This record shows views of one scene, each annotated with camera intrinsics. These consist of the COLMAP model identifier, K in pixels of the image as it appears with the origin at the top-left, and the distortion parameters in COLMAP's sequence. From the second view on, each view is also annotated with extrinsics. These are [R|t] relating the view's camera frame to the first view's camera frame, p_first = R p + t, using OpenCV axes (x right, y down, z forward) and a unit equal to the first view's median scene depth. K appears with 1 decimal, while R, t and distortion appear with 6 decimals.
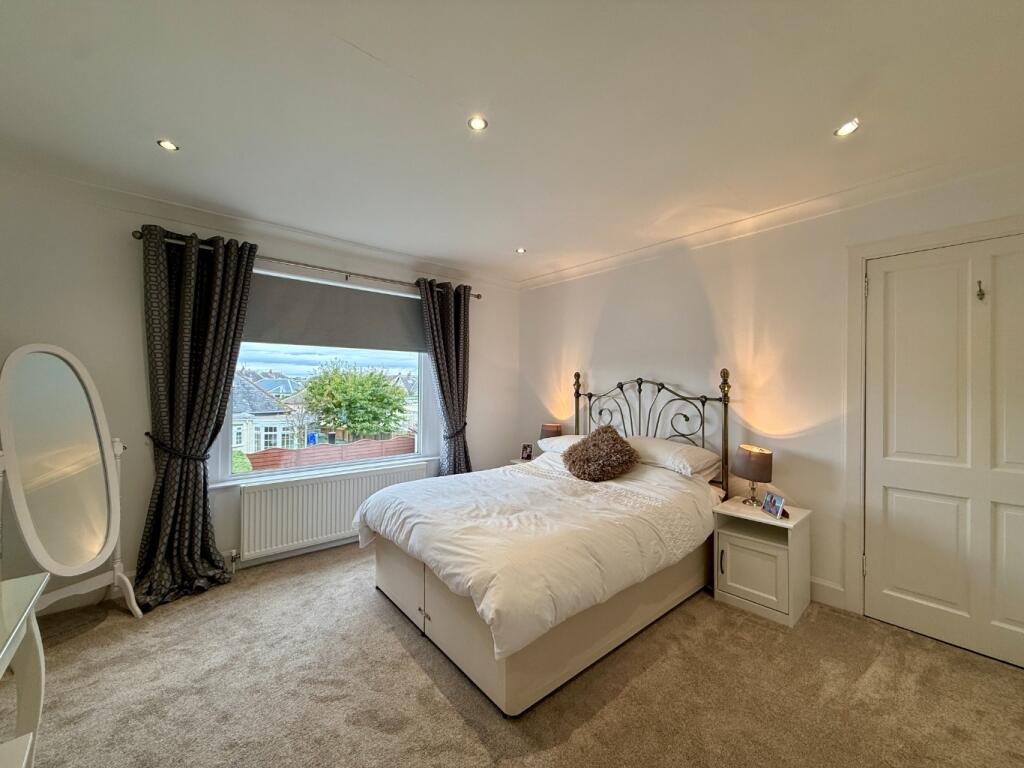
lens RADIAL K [[409.5, 0, 508.3], [0, 409.5, 381.7], [0, 0, 1]] dist [-0.001146, -0.000283]
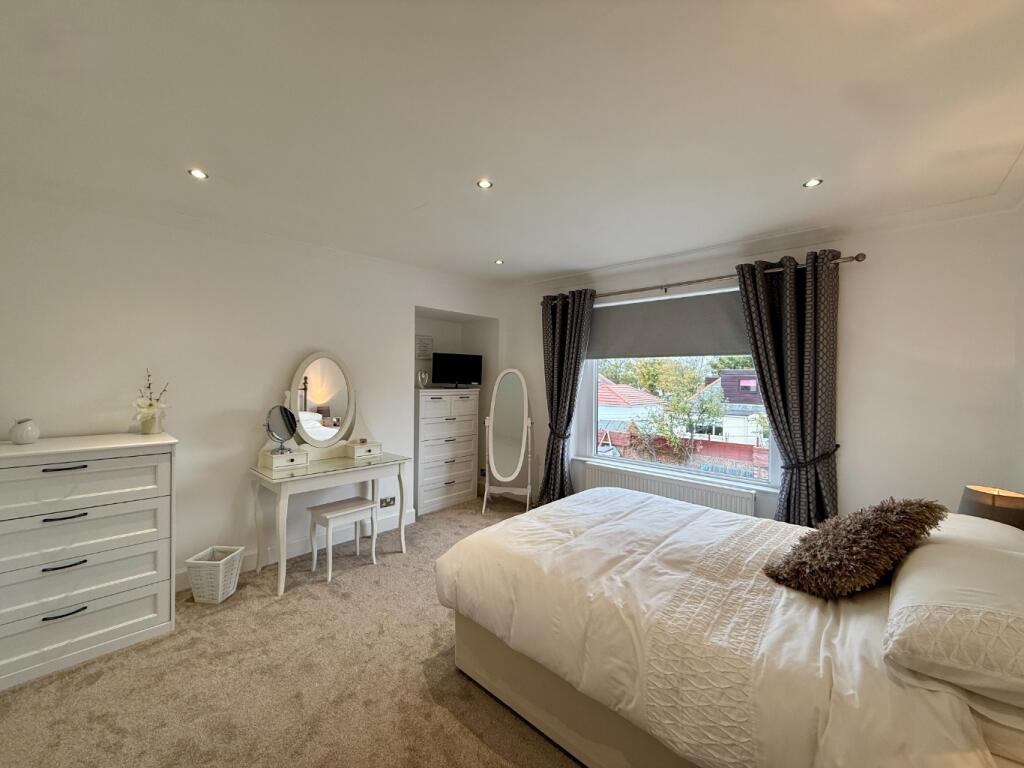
lens RADIAL K [[409.5, 0, 507.4], [0, 409.5, 381.3], [0, 0, 1]] dist [-0.001146, -0.000283]
pose [[0.115897, 0.001083, -0.993261, 0.754693], [-0.006595, 0.999978, 0.000321, -0.022865], [0.993239, 0.006513, 0.115902, 0.605531]]
